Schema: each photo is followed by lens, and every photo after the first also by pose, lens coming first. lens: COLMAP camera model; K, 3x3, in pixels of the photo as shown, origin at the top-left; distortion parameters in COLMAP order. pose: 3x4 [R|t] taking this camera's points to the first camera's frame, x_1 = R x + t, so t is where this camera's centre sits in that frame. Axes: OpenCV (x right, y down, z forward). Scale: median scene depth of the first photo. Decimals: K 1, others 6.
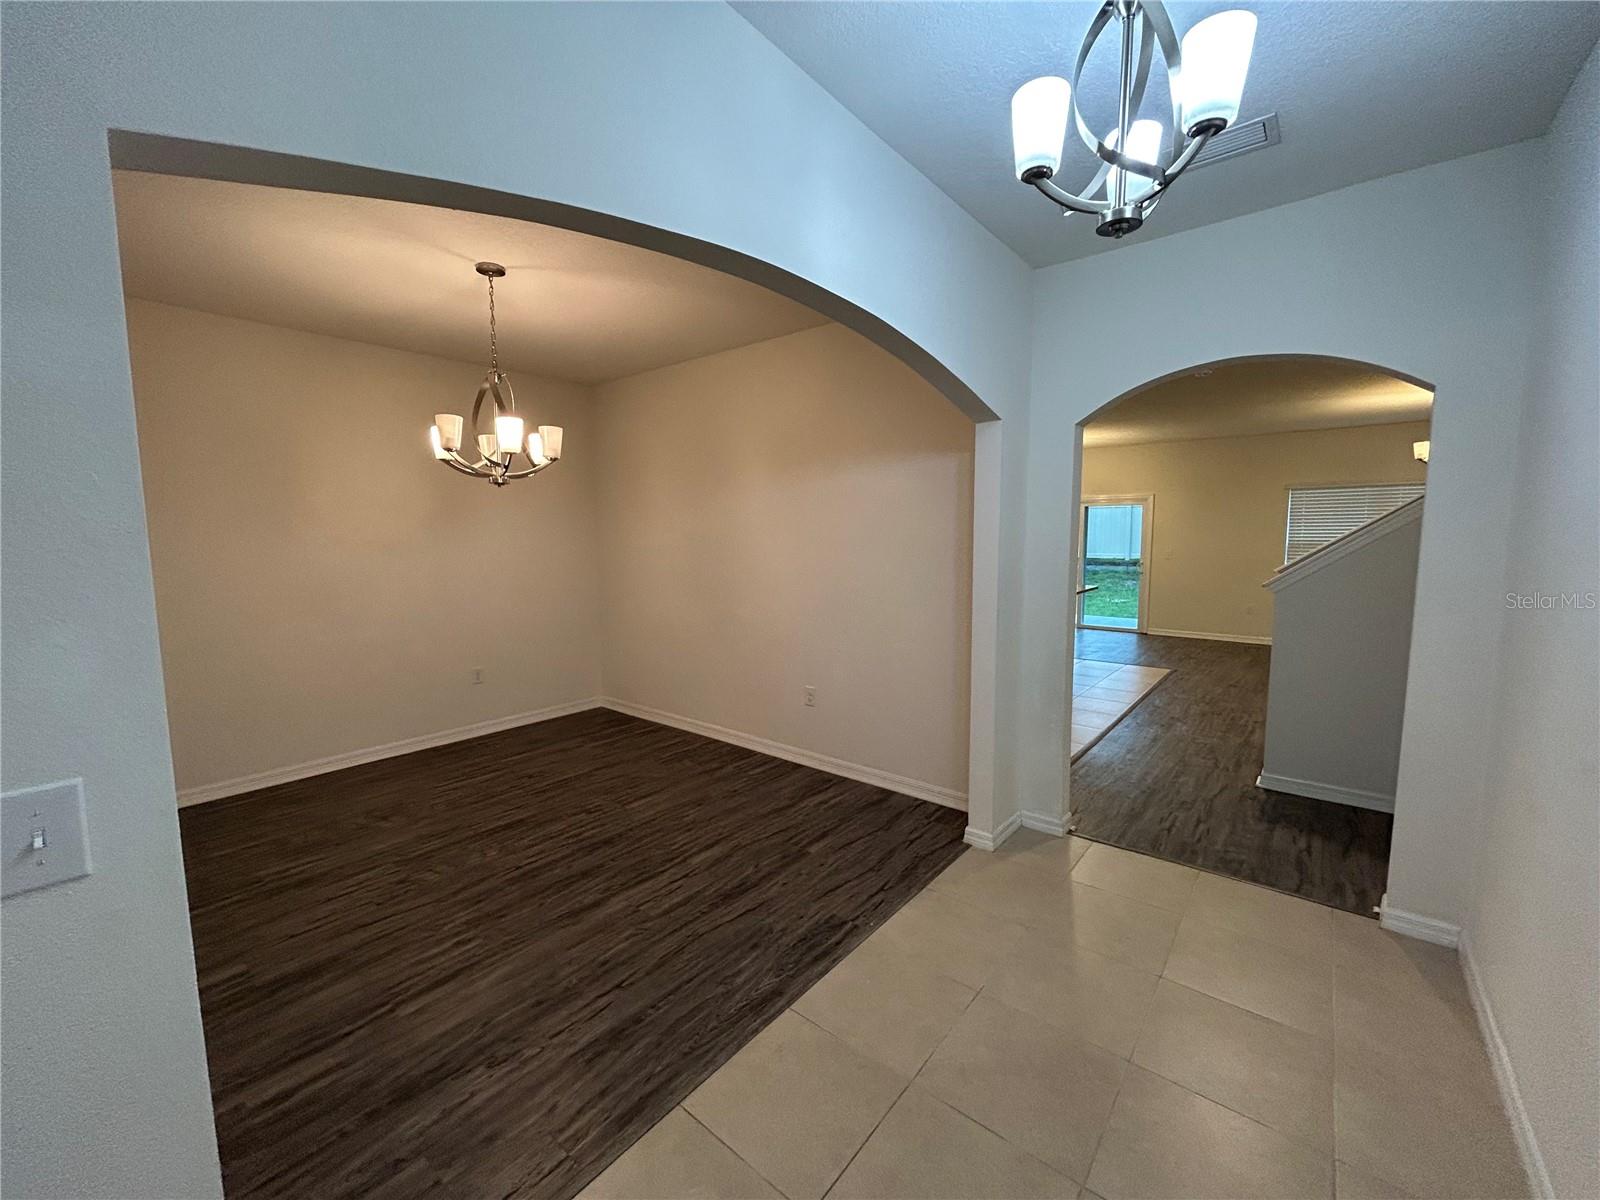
lens RADIAL K [[636.2, 0, 800.5], [0, 636.2, 604.5], [0, 0, 1]] dist [0.010875, 0.000295]
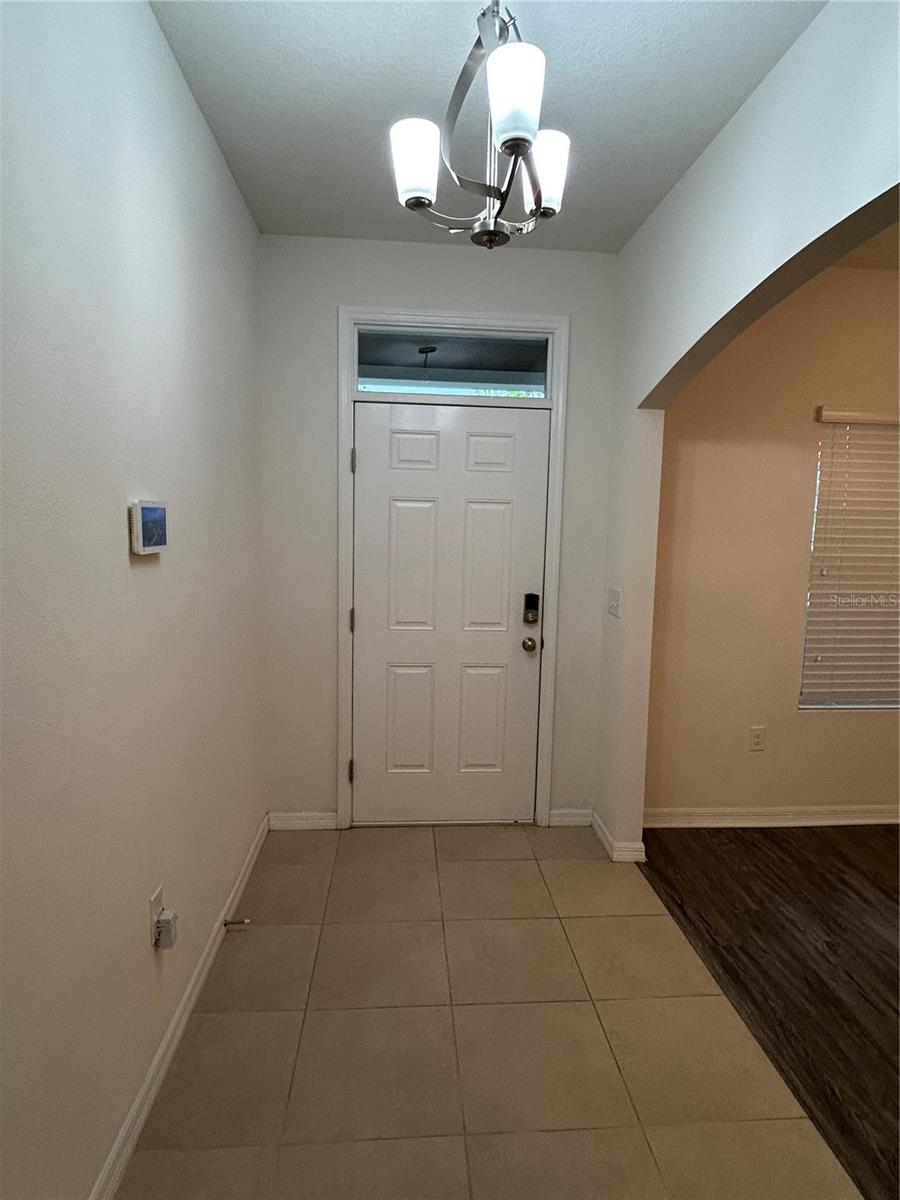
lens RADIAL K [[682.7, 0, 459.7], [0, 682.7, 605.2], [0, 0, 1]] dist [0.002397, 0.003491]
pose [[-0.712770, 0.073021, -0.697586, 0.596198], [-0.097948, 0.974458, 0.202083, -0.090464], [0.694525, 0.212366, -0.687413, 0.807416]]
